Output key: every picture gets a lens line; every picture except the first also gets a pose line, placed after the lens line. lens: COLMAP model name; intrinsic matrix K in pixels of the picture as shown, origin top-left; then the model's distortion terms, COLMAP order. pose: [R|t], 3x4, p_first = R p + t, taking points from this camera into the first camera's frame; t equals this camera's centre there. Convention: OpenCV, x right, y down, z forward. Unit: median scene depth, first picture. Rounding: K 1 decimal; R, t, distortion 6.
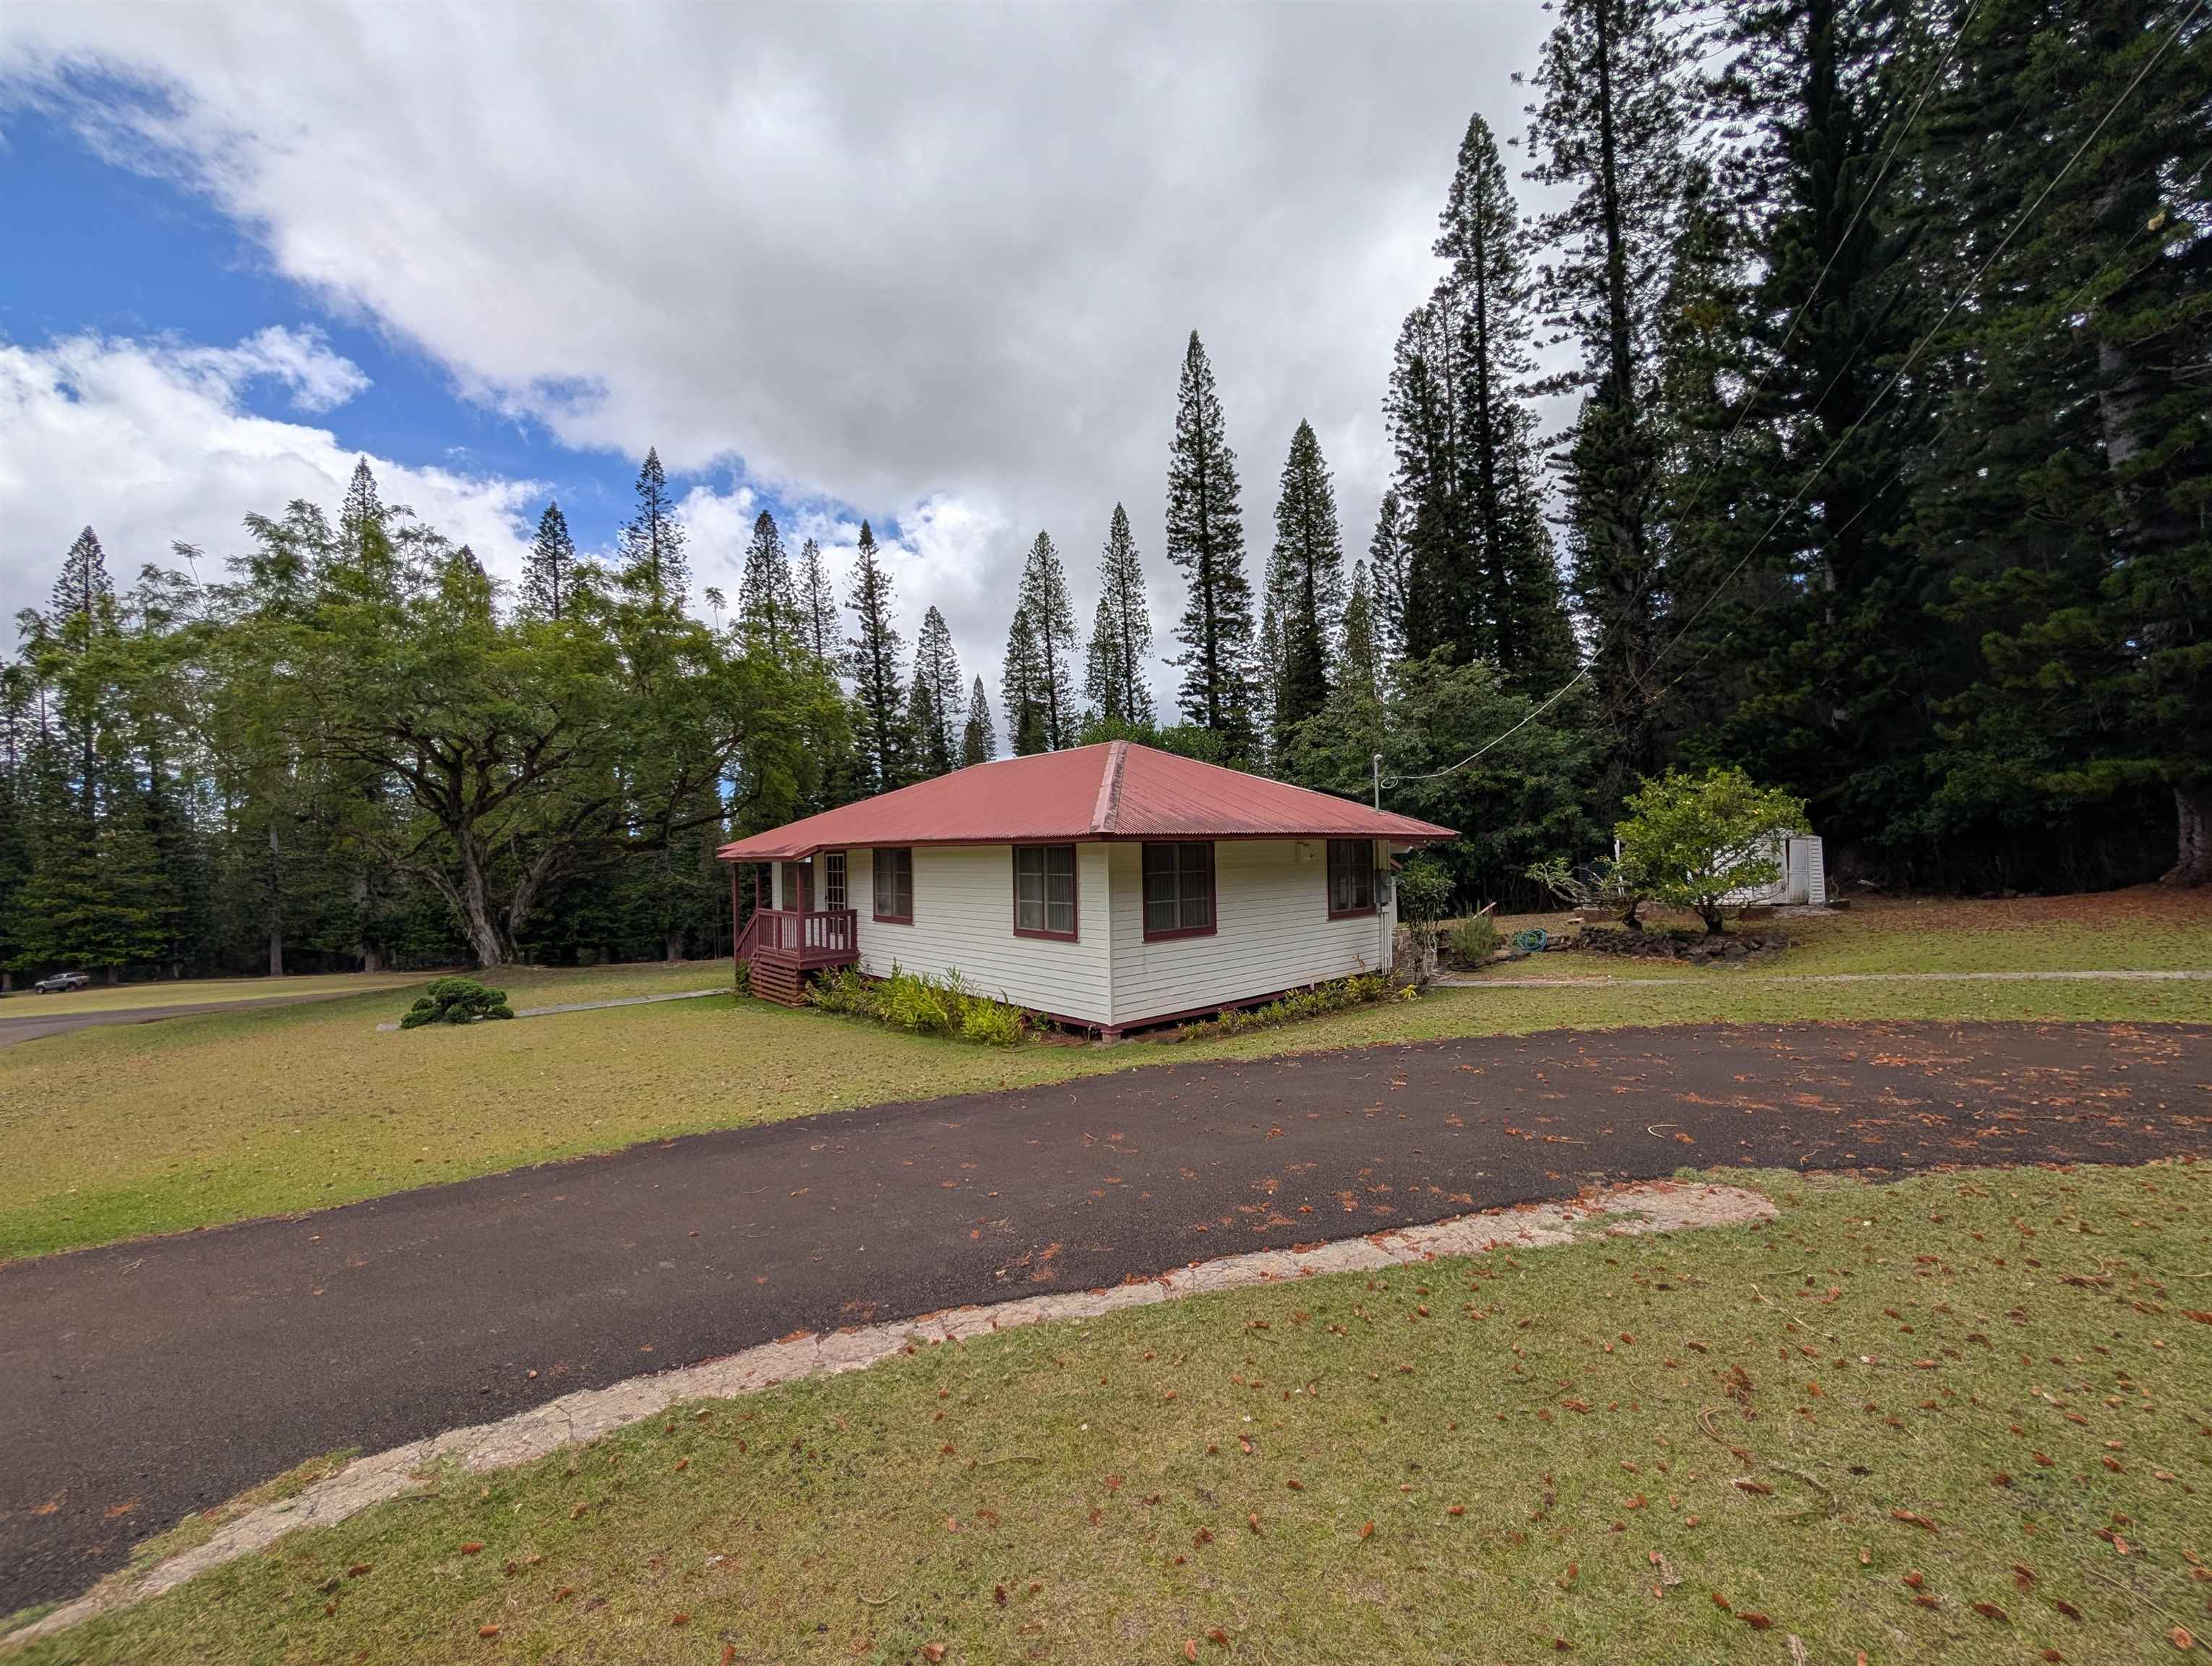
lens RADIAL K [[837.1, 0, 1105.1], [0, 837.1, 838.5], [0, 0, 1]] dist [0.005286, -0.000553]
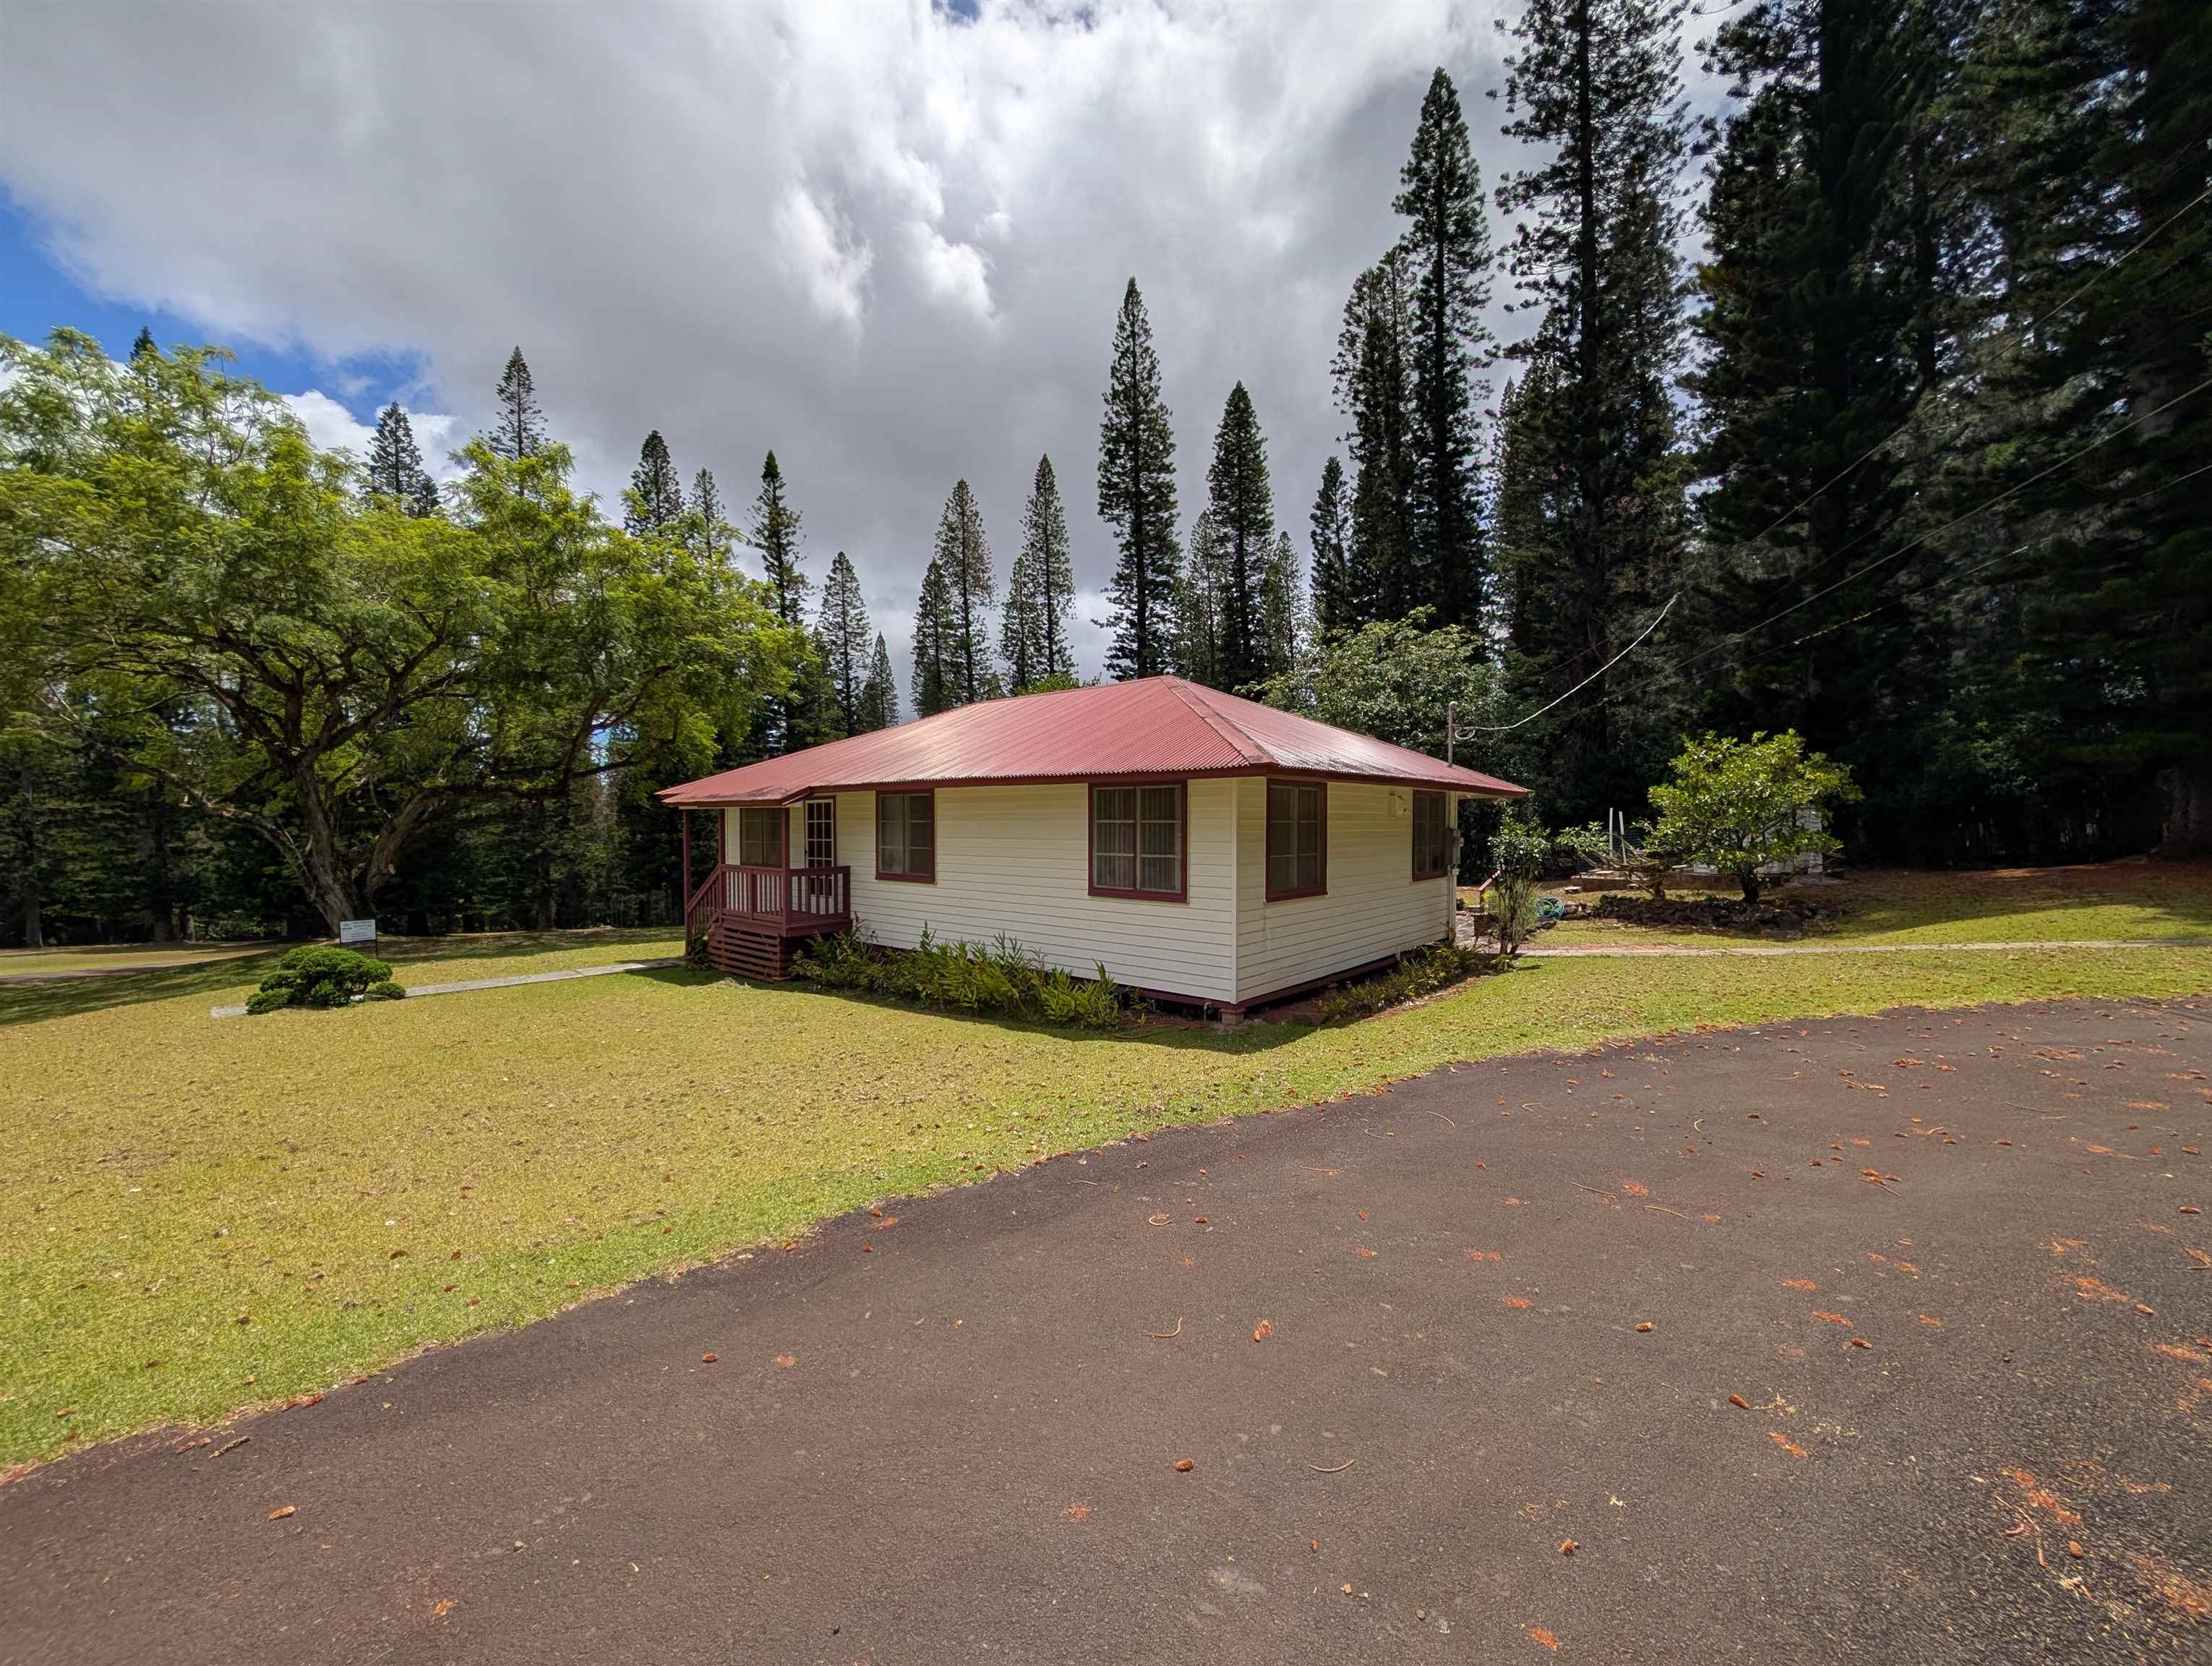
lens RADIAL K [[837.1, 0, 1106.2], [0, 837.1, 836.7], [0, 0, 1]] dist [0.005286, -0.000553]
pose [[0.991388, 0.016497, 0.129915, -0.057868], [-0.020667, 0.999311, 0.030813, 0.009255], [-0.129318, -0.033233, 0.991046, 0.051843]]
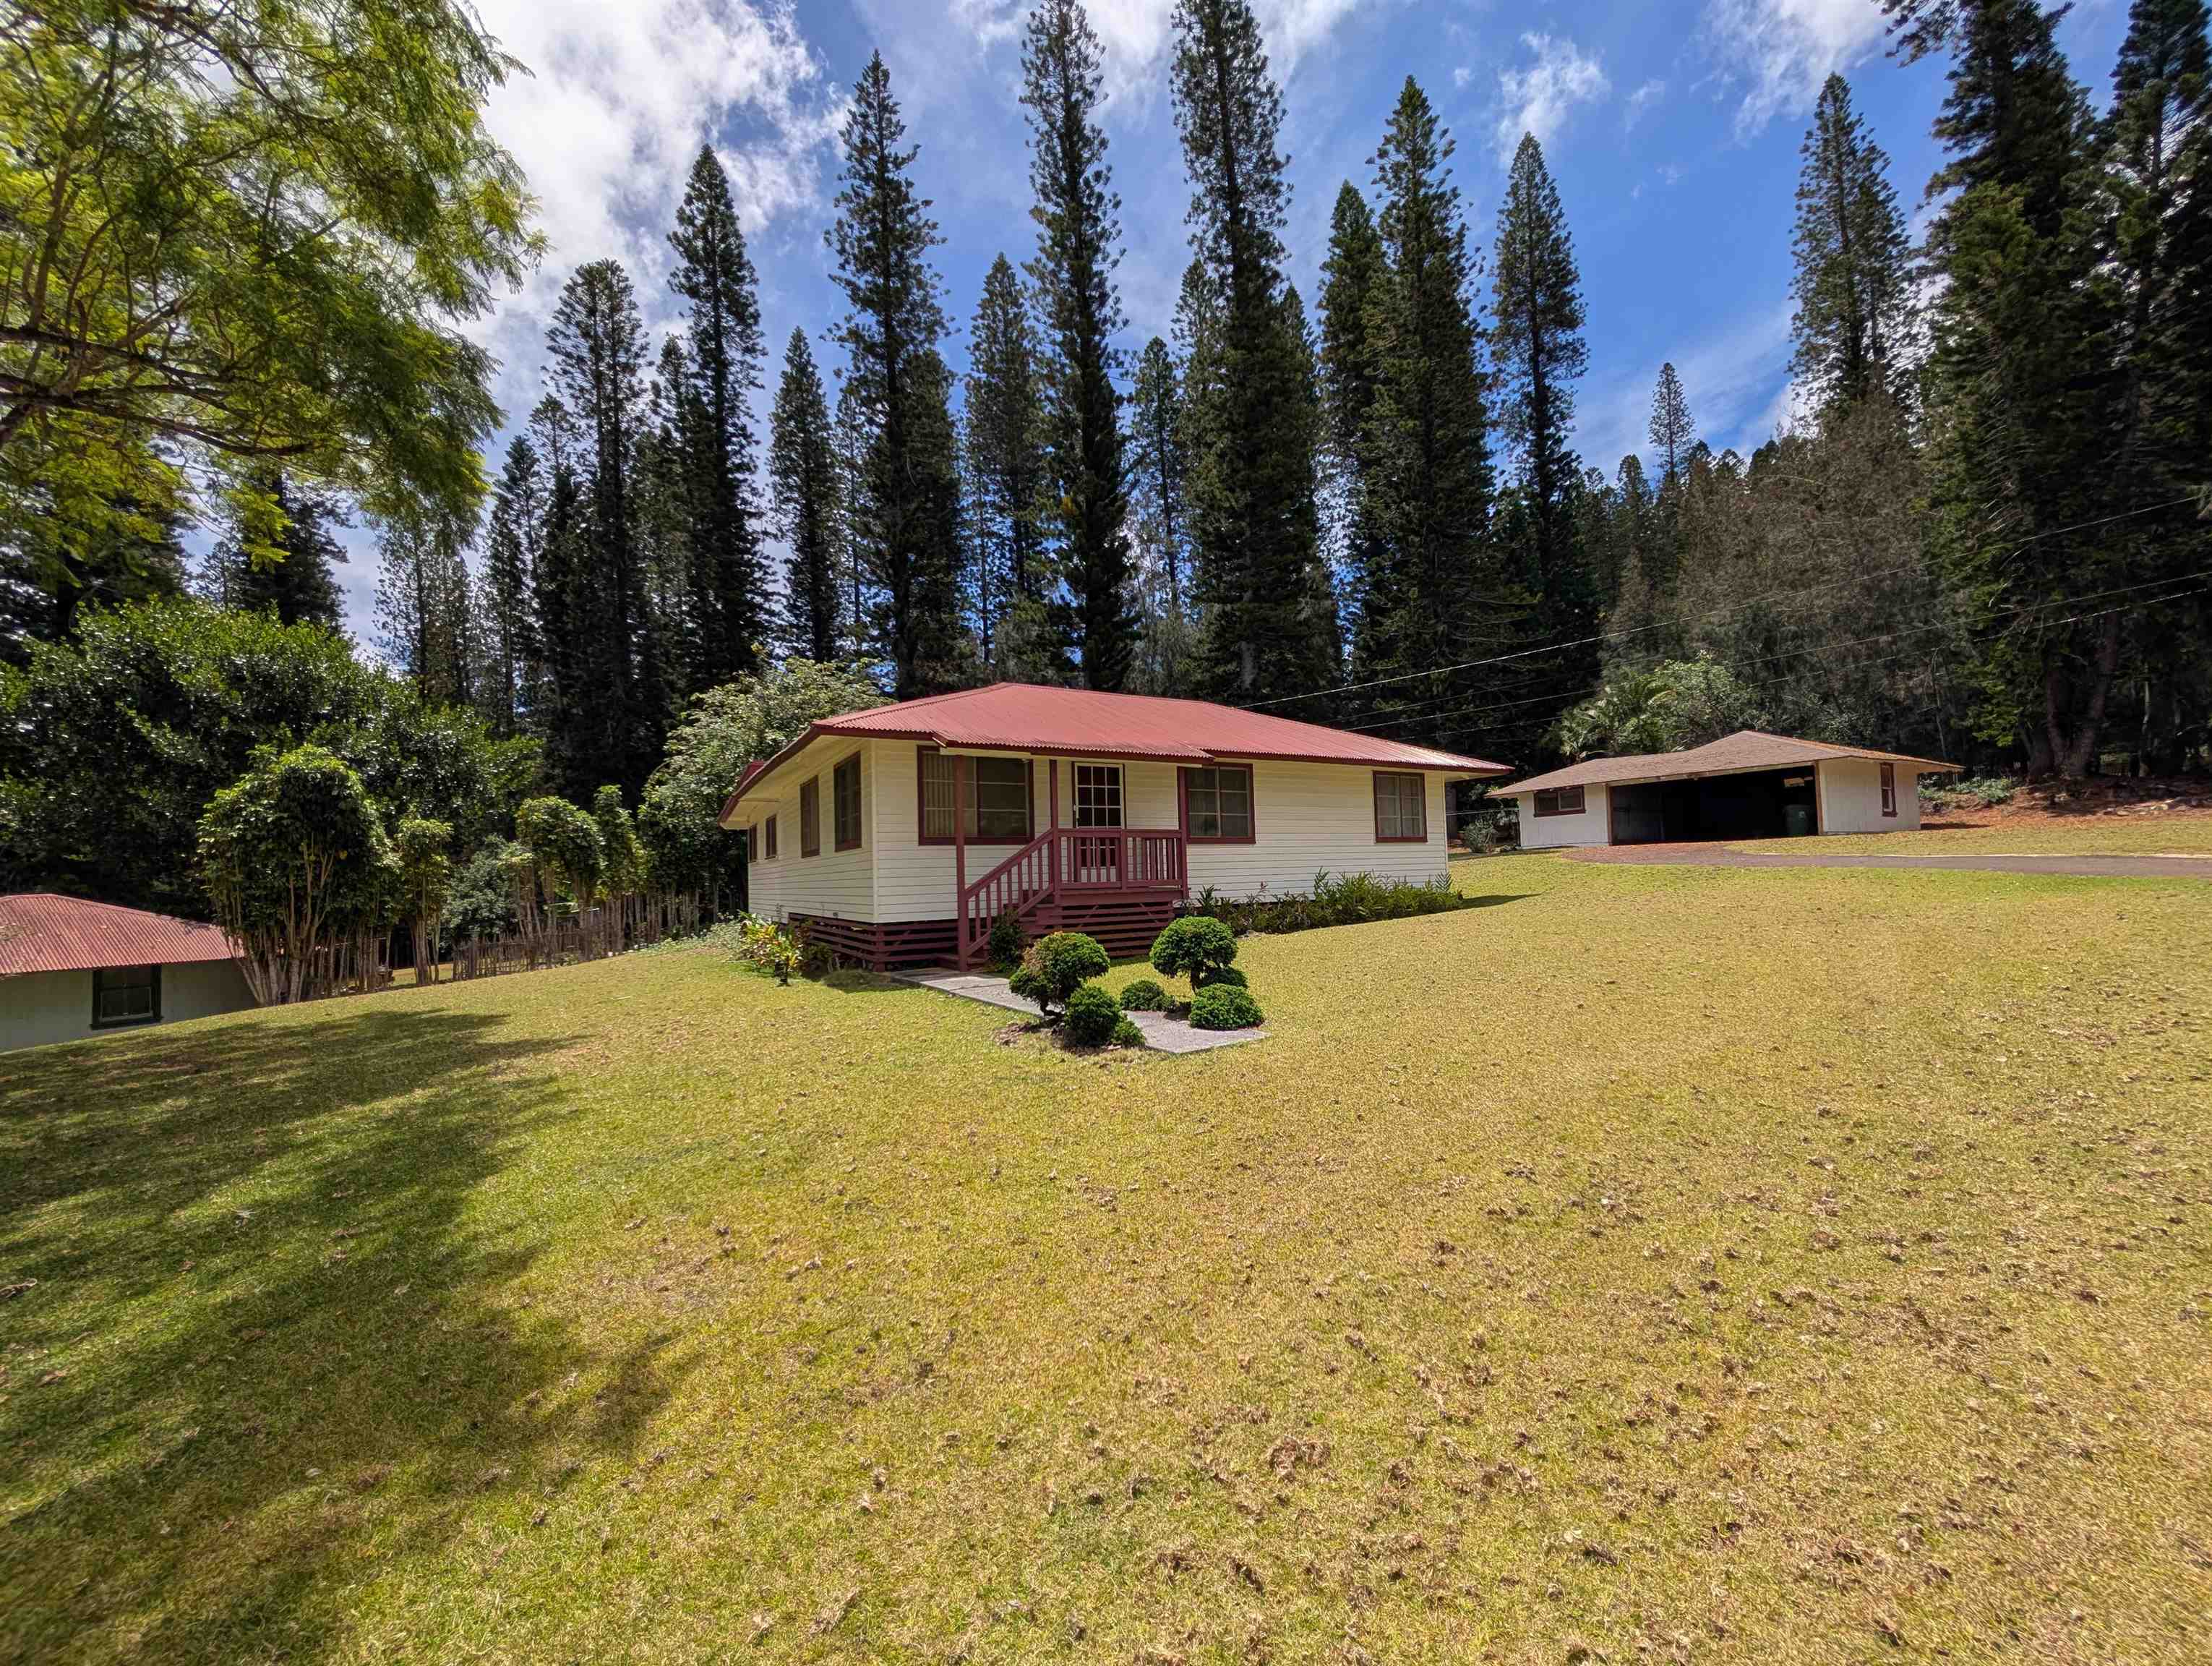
lens RADIAL K [[837.1, 0, 1109.2], [0, 837.1, 835.6], [0, 0, 1]] dist [0.005286, -0.000553]
pose [[0.212641, 0.057129, 0.975459, -0.423753], [0.010012, 0.998110, -0.060638, 0.052128], [-0.977079, 0.022660, 0.211667, 0.327283]]
